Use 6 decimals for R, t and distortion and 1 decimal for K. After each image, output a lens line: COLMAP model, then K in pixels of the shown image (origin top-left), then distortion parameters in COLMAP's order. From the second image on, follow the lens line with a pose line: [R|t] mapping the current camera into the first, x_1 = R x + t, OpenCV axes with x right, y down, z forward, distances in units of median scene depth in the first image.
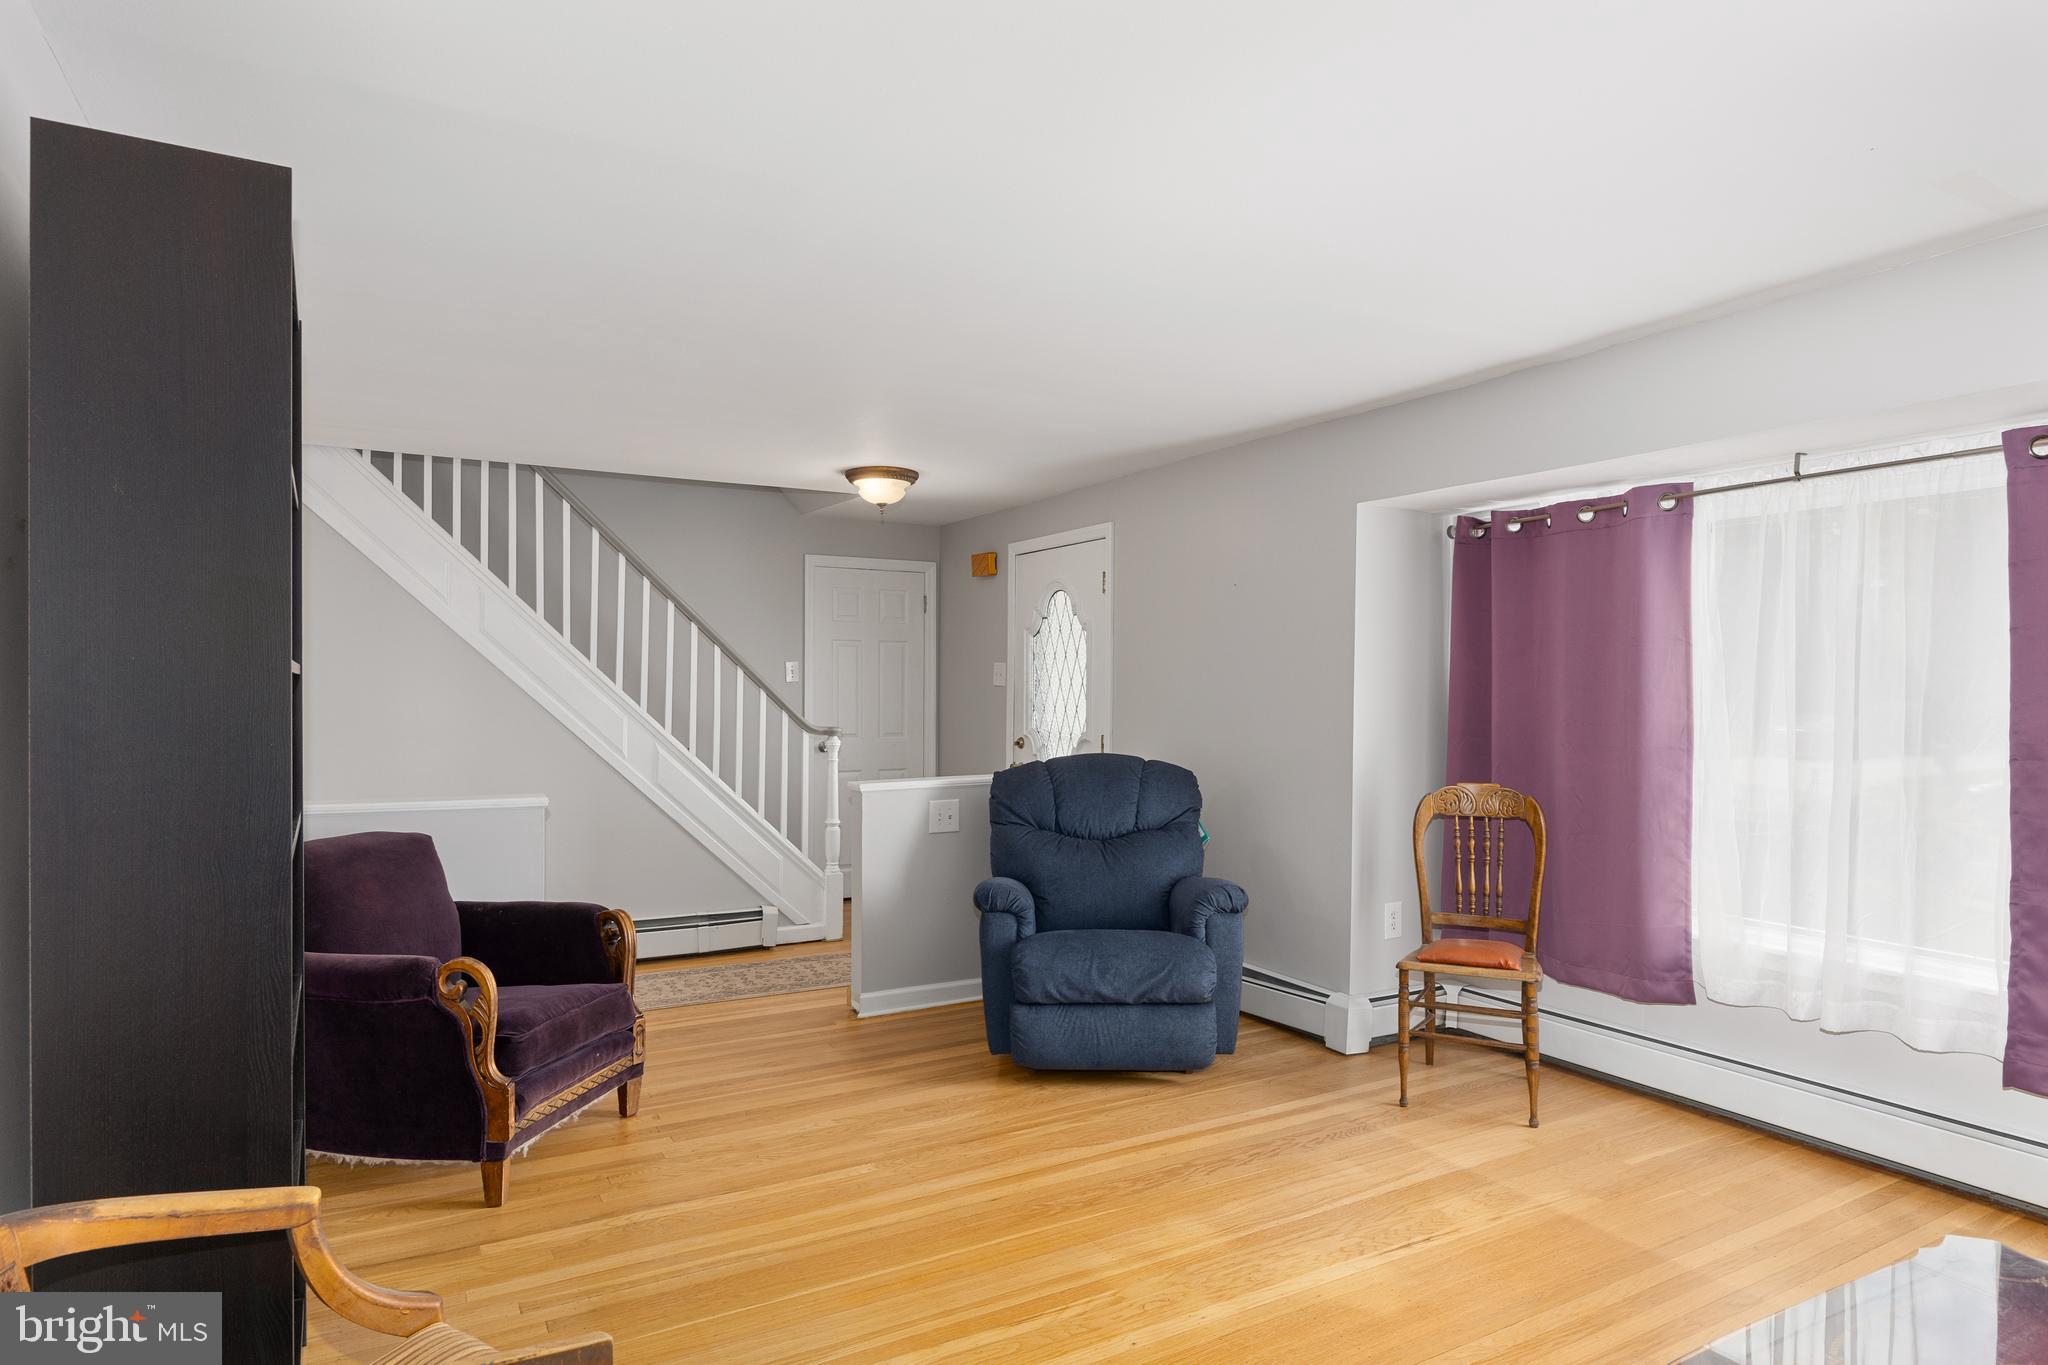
lens RADIAL K [[1135.0, 0, 1021.7], [0, 1135.0, 689.8], [0, 0, 1]] dist [-0.030143, 0.002598]
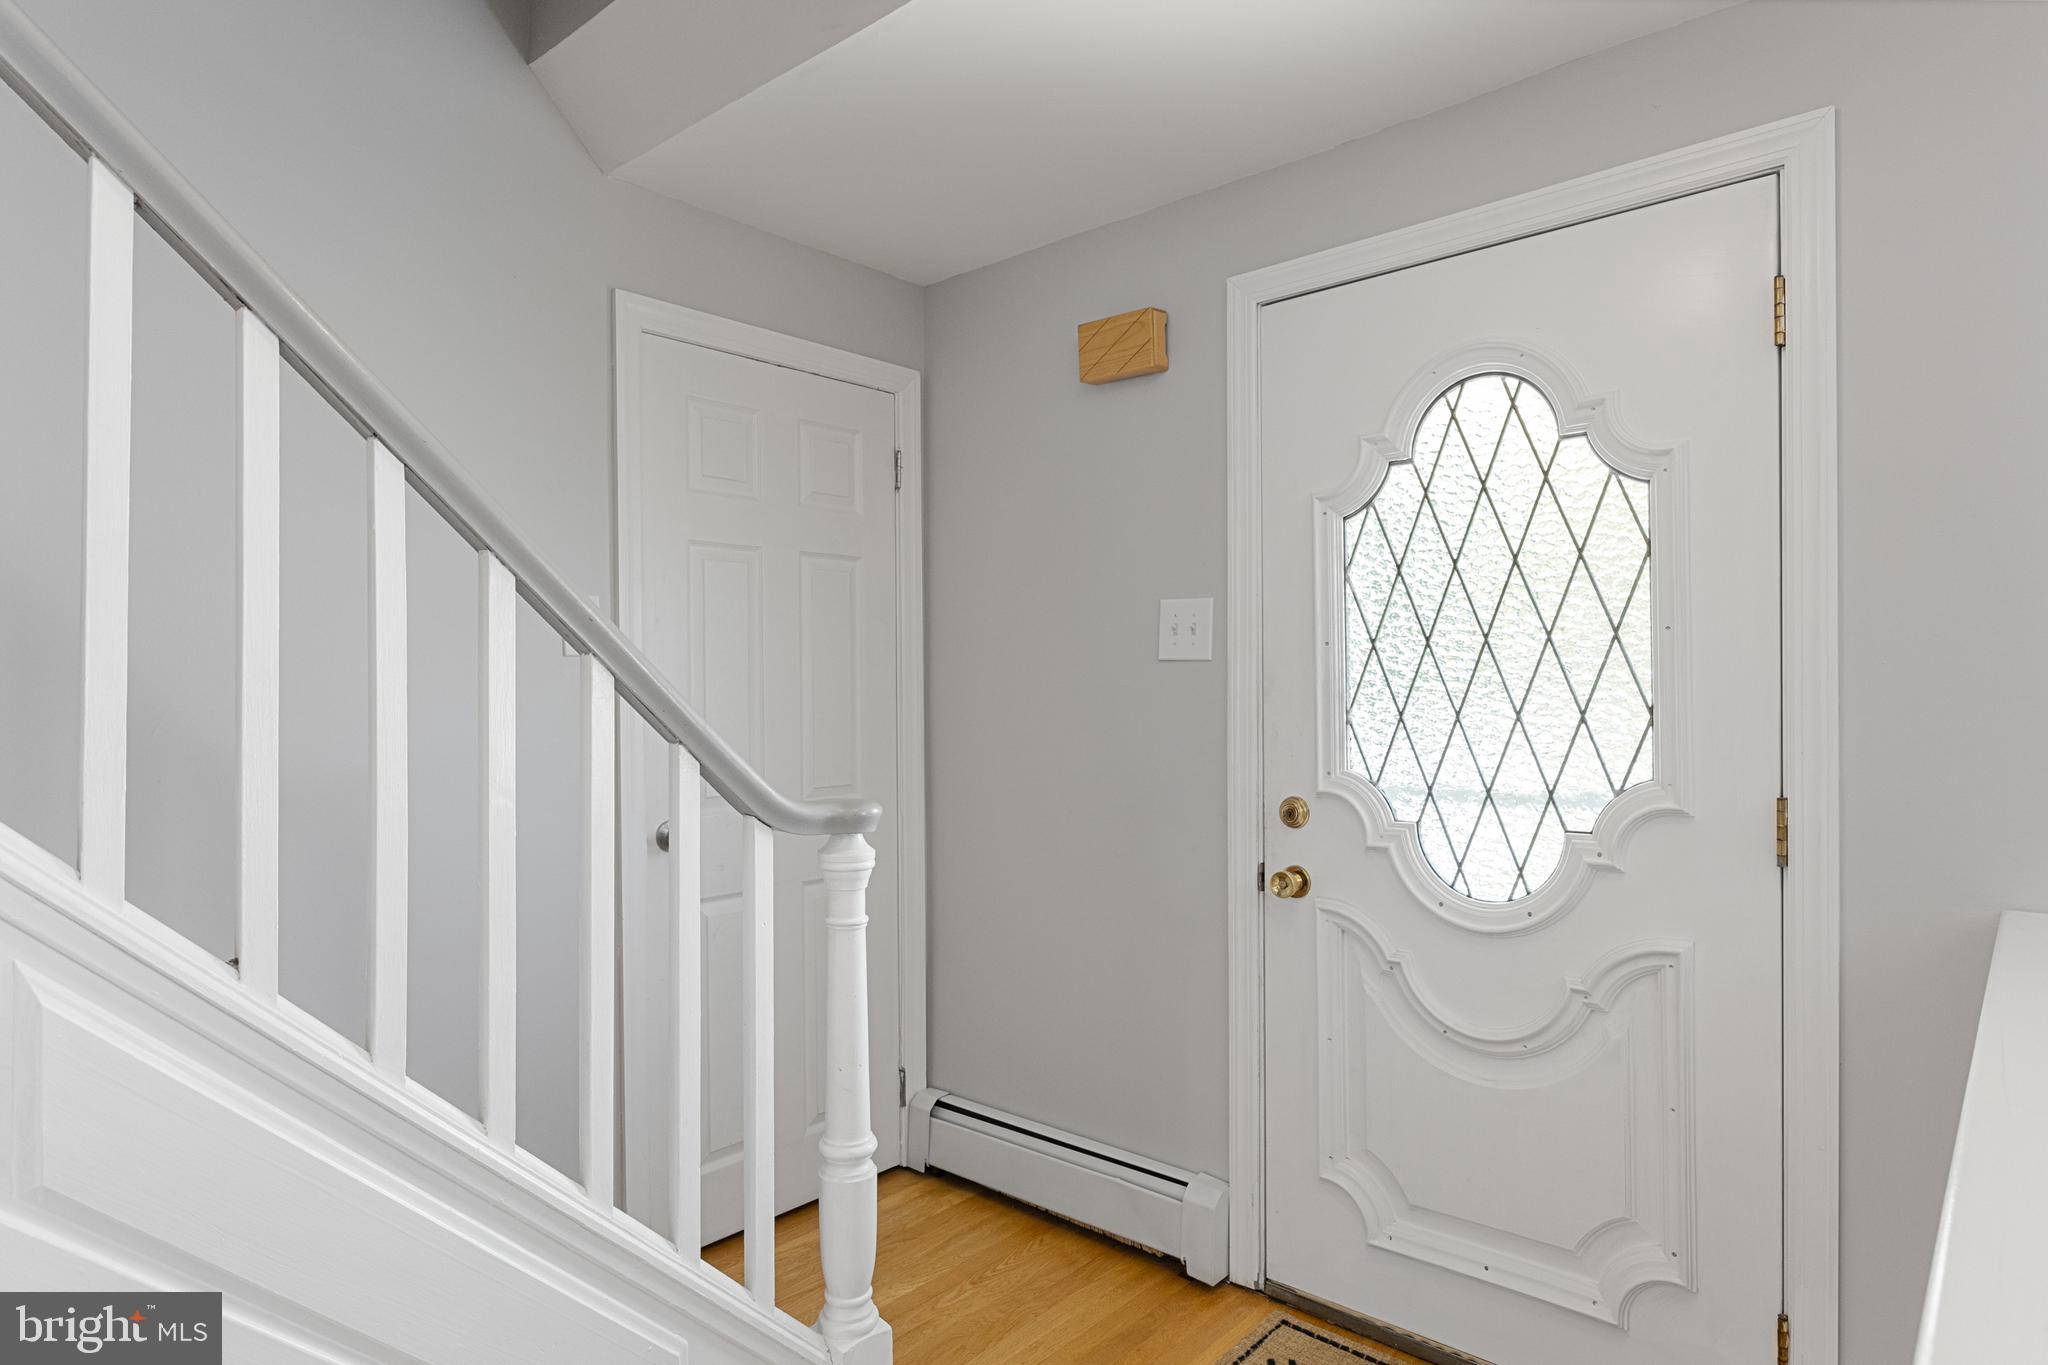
lens RADIAL K [[1135.0, 0, 1026.3], [0, 1135.0, 689.3], [0, 0, 1]] dist [-0.030143, 0.002598]
pose [[0.947028, -0.013764, 0.320855, -0.211941], [0.014201, 0.999899, 0.000979, 0.006181], [-0.320836, 0.003629, 0.947128, 0.724370]]
